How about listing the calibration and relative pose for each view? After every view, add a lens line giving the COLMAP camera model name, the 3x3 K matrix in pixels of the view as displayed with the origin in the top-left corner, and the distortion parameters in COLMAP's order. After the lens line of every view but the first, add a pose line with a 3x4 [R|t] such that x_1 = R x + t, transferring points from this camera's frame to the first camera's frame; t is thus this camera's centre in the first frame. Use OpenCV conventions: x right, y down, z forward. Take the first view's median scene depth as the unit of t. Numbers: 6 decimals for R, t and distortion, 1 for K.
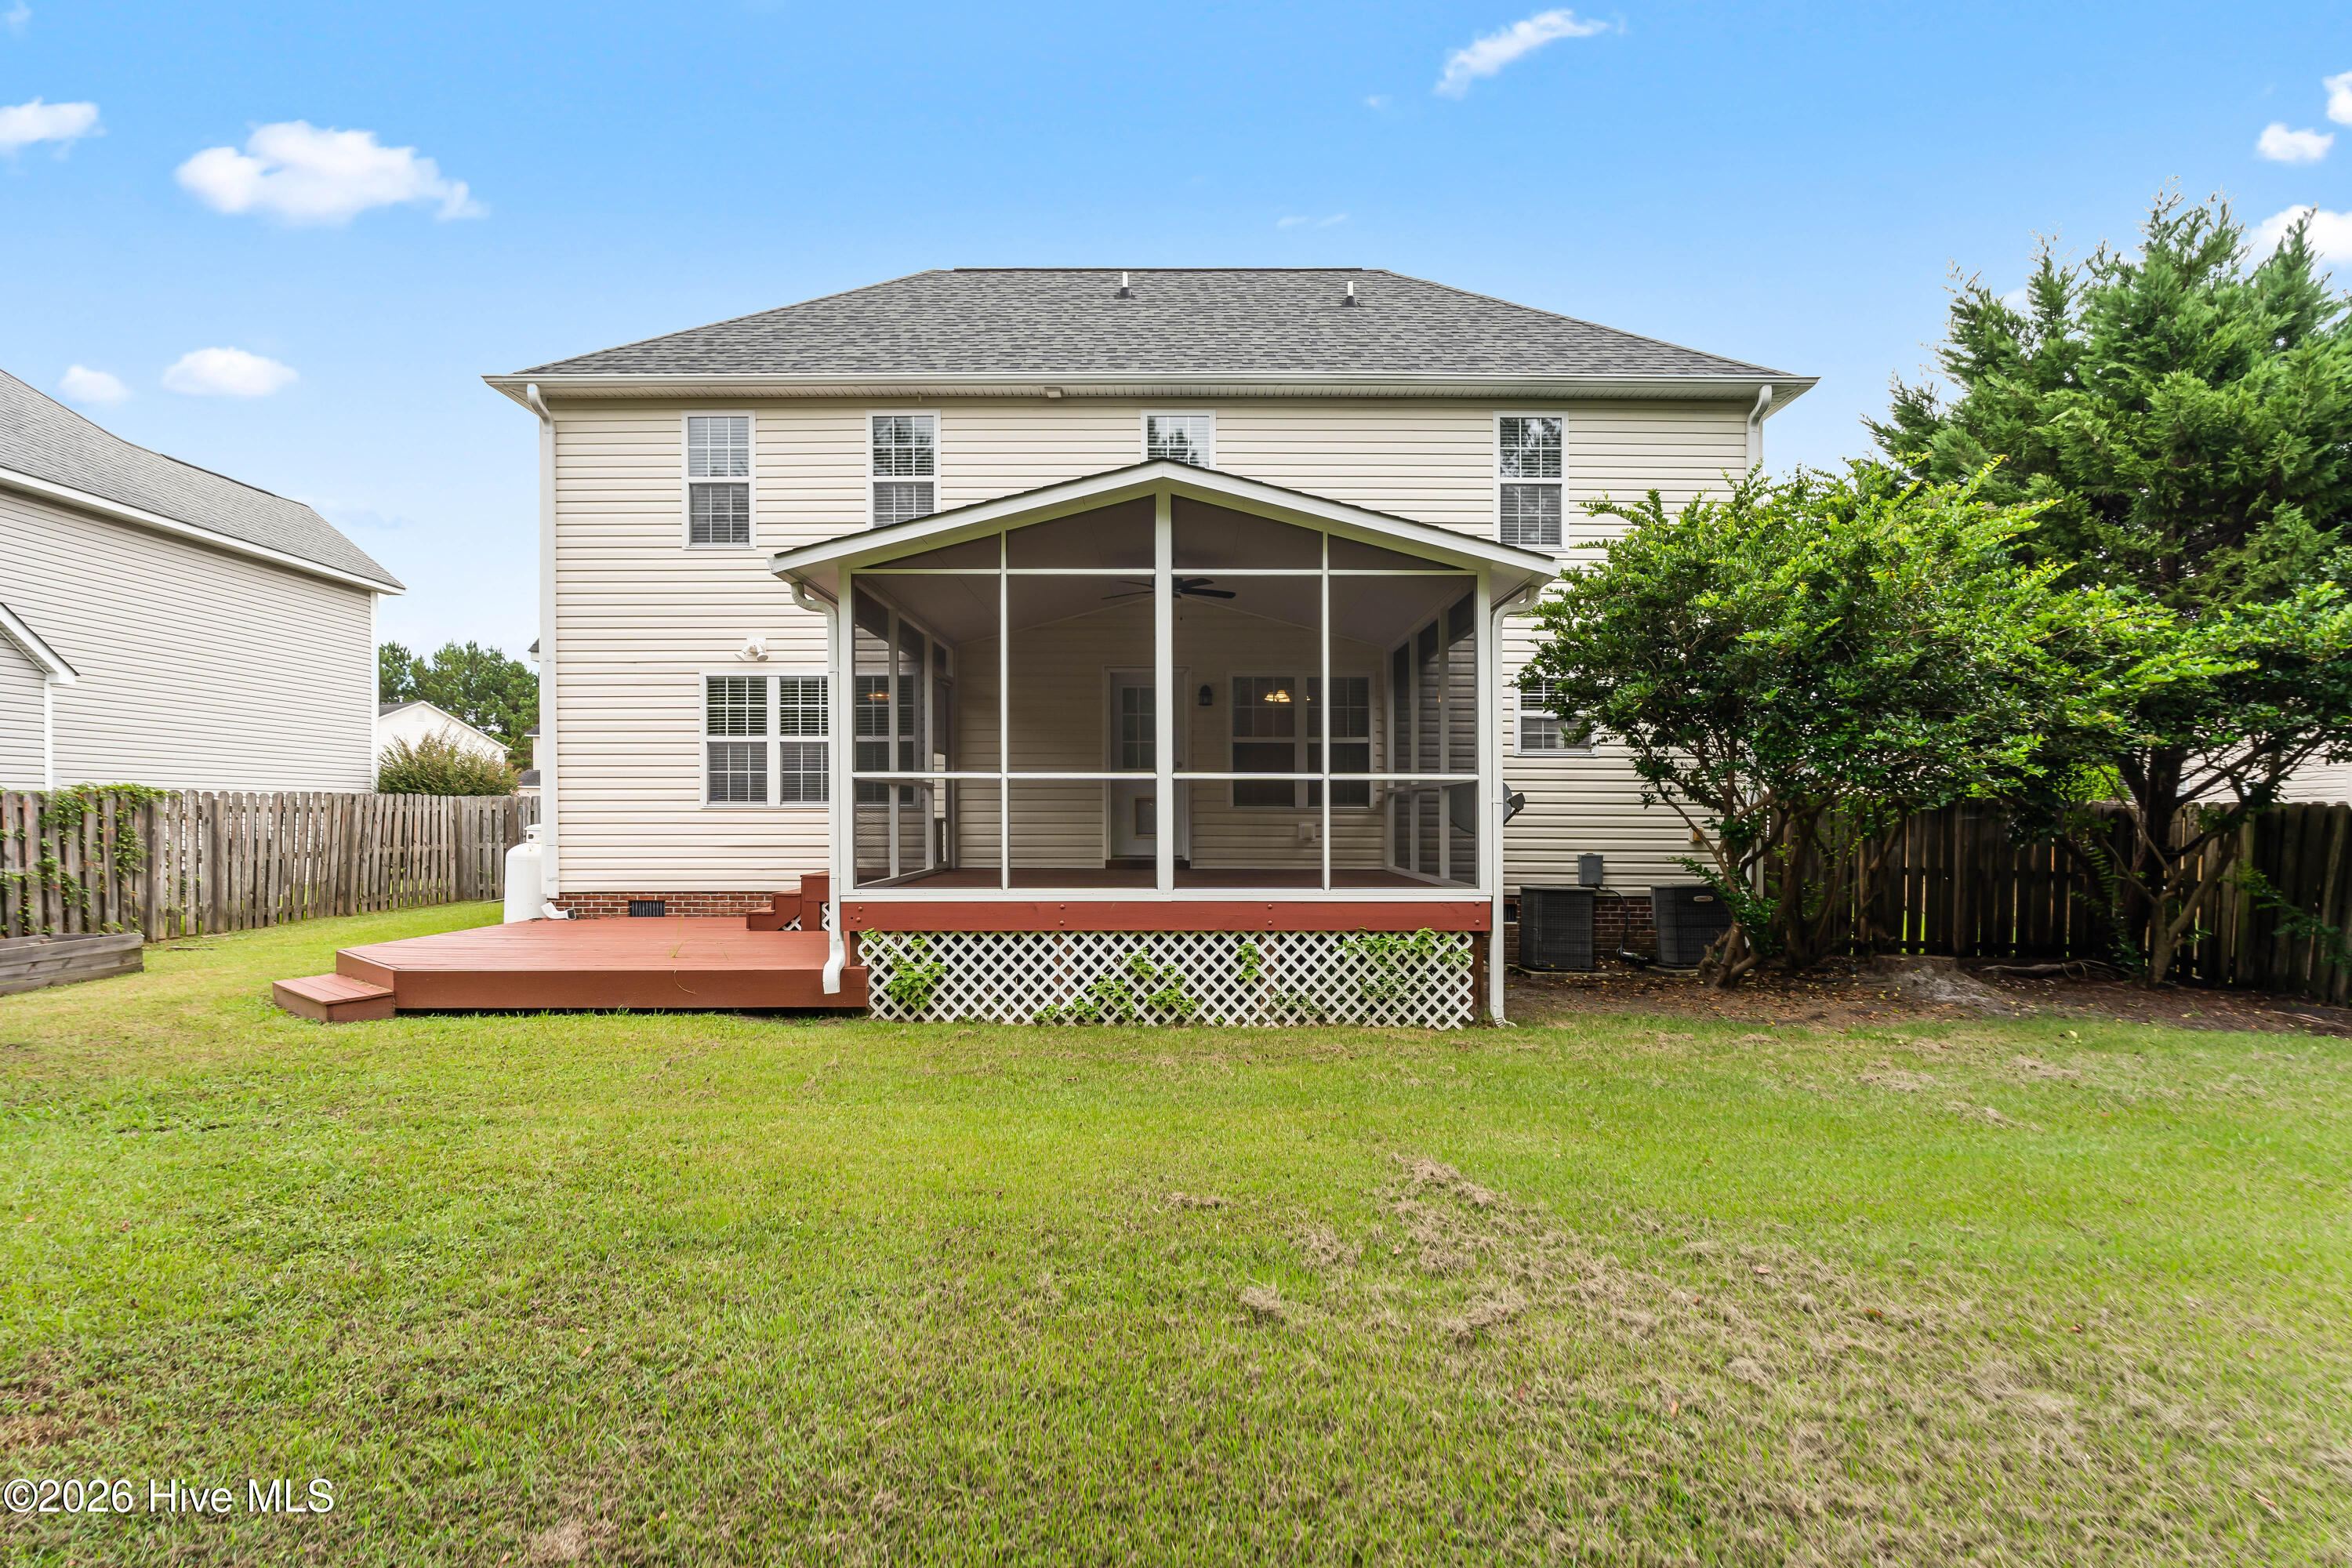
lens RADIAL K [[1037.8, 0, 1206.2], [0, 1037.8, 830.0], [0, 0, 1]] dist [-0.000298, 0.000045]
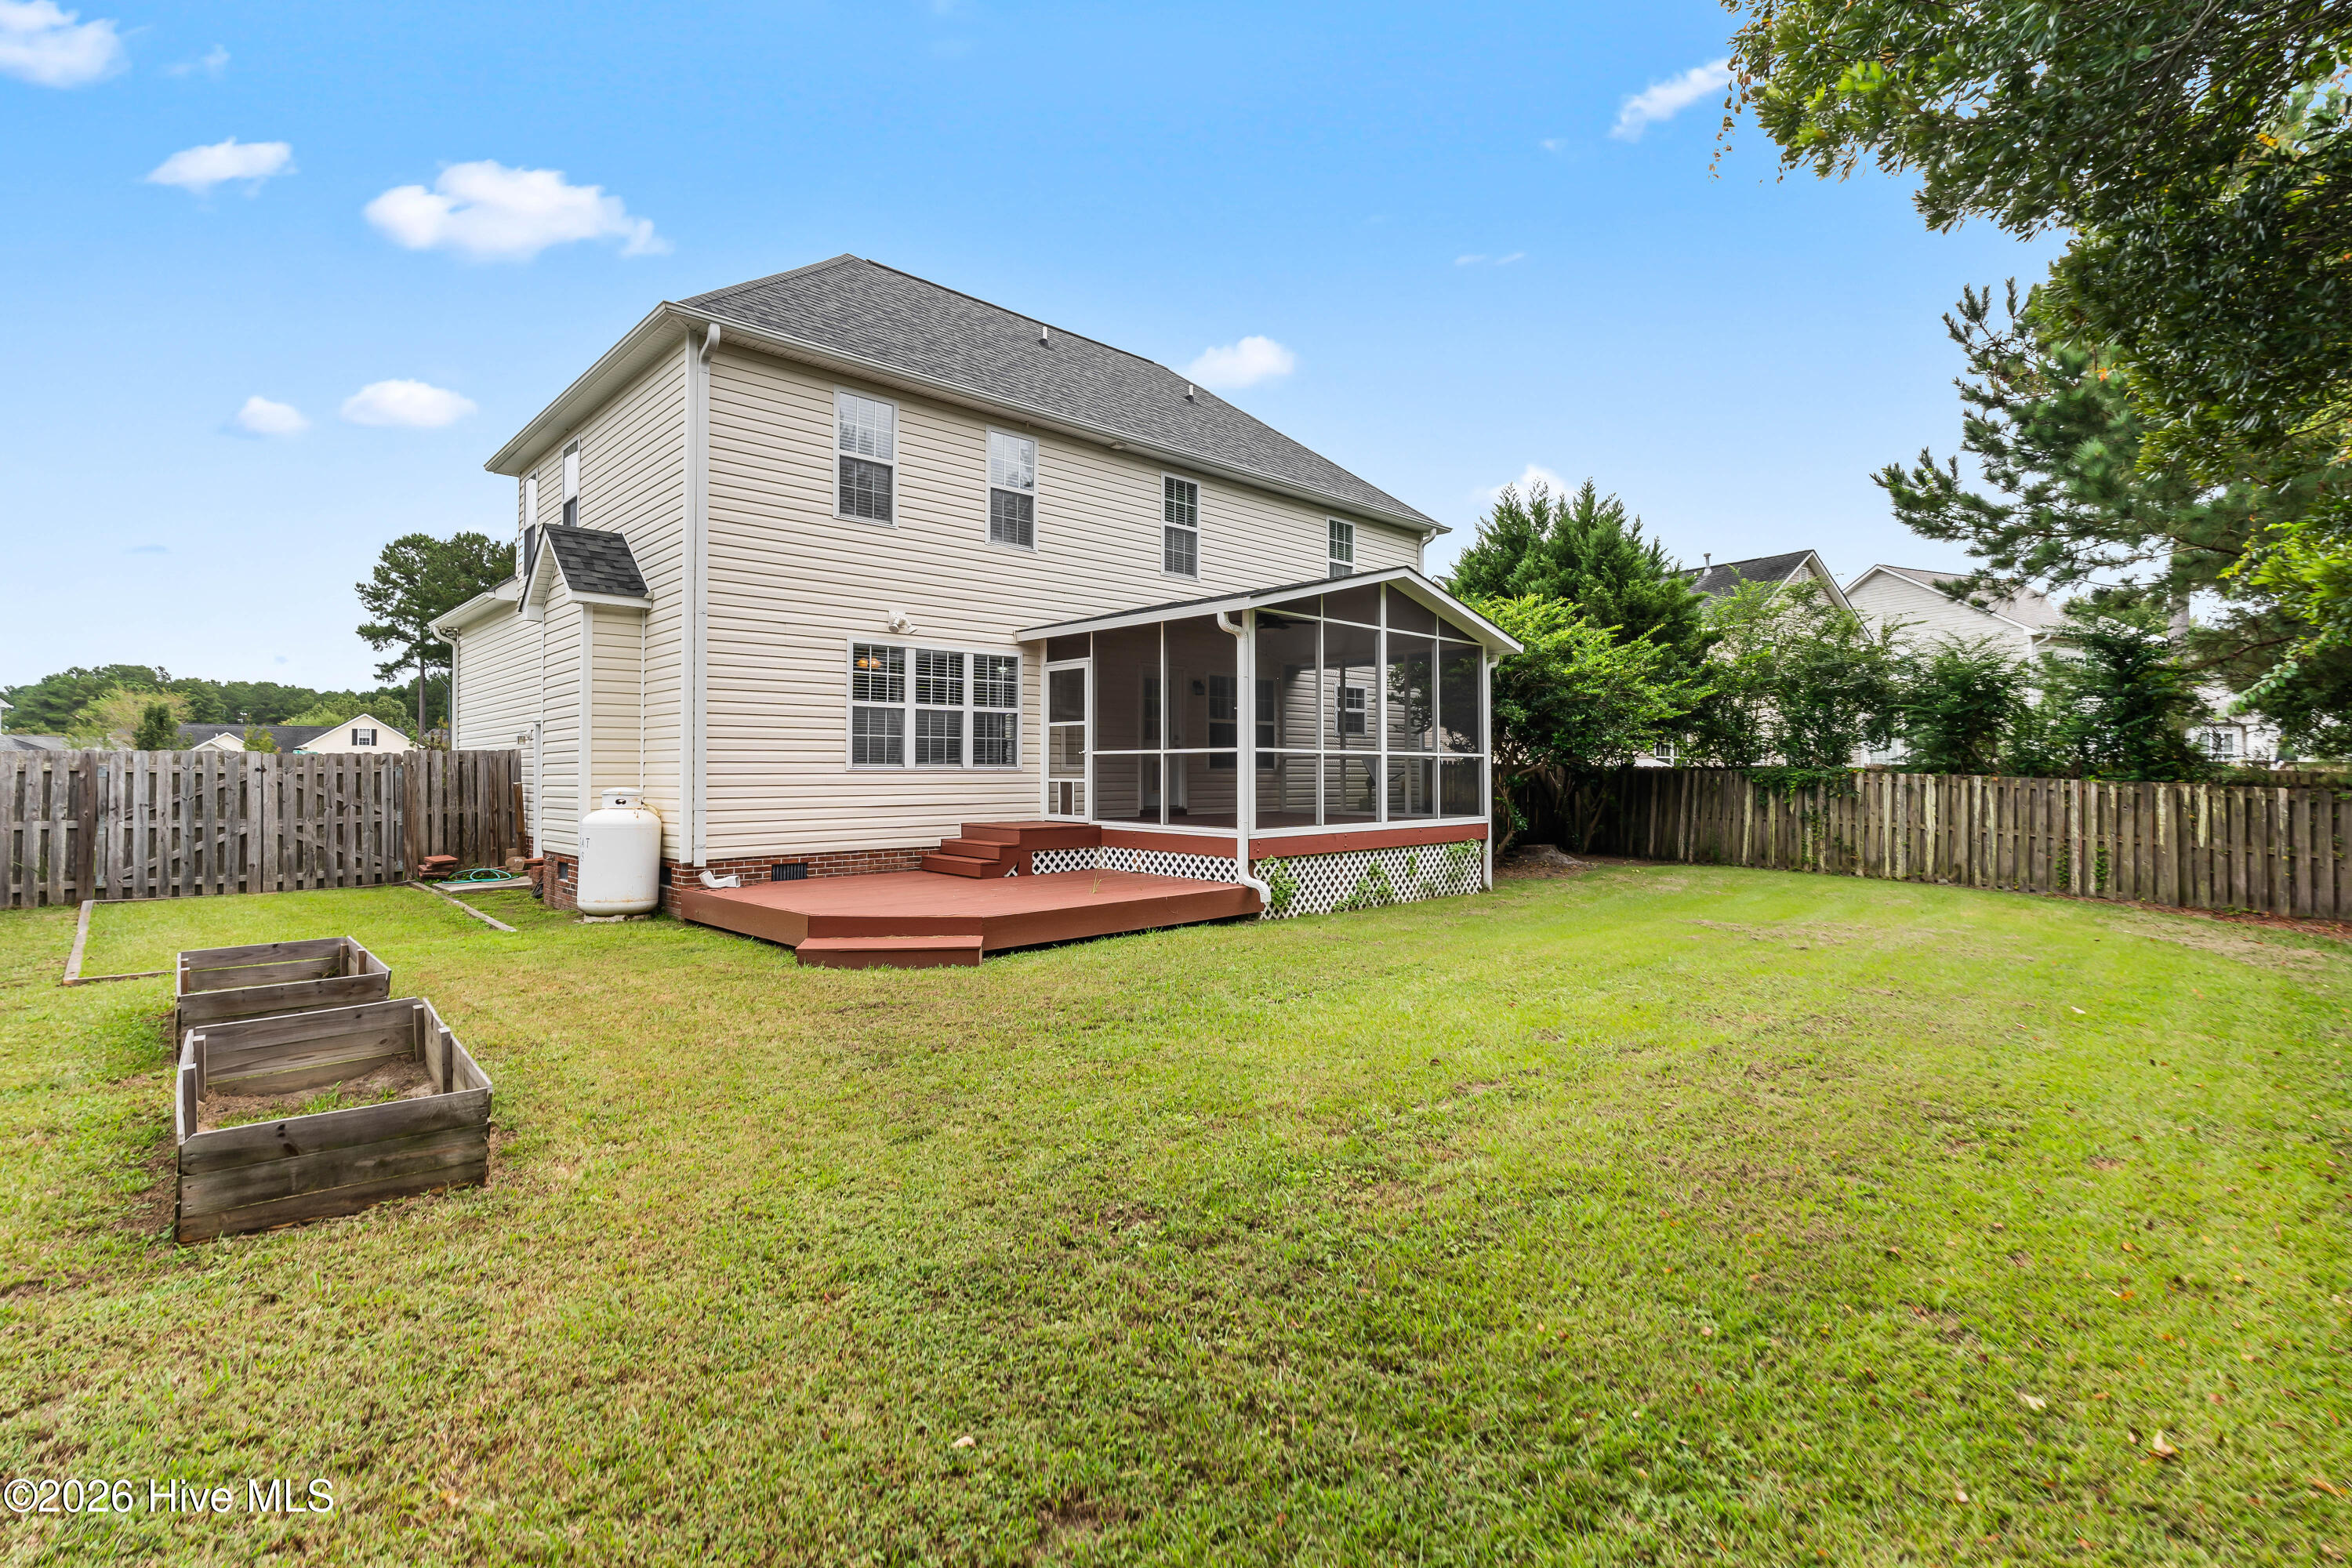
lens RADIAL K [[1070.7, 0, 1193.0], [0, 1070.7, 741.5], [0, 0, 1]] dist [-0.009317, 0.000005]
pose [[0.716743, 0.017964, 0.697106, -1.416807], [0.009003, 0.999346, -0.035008, -0.013169], [-0.697279, 0.031368, 0.716113, 0.000057]]
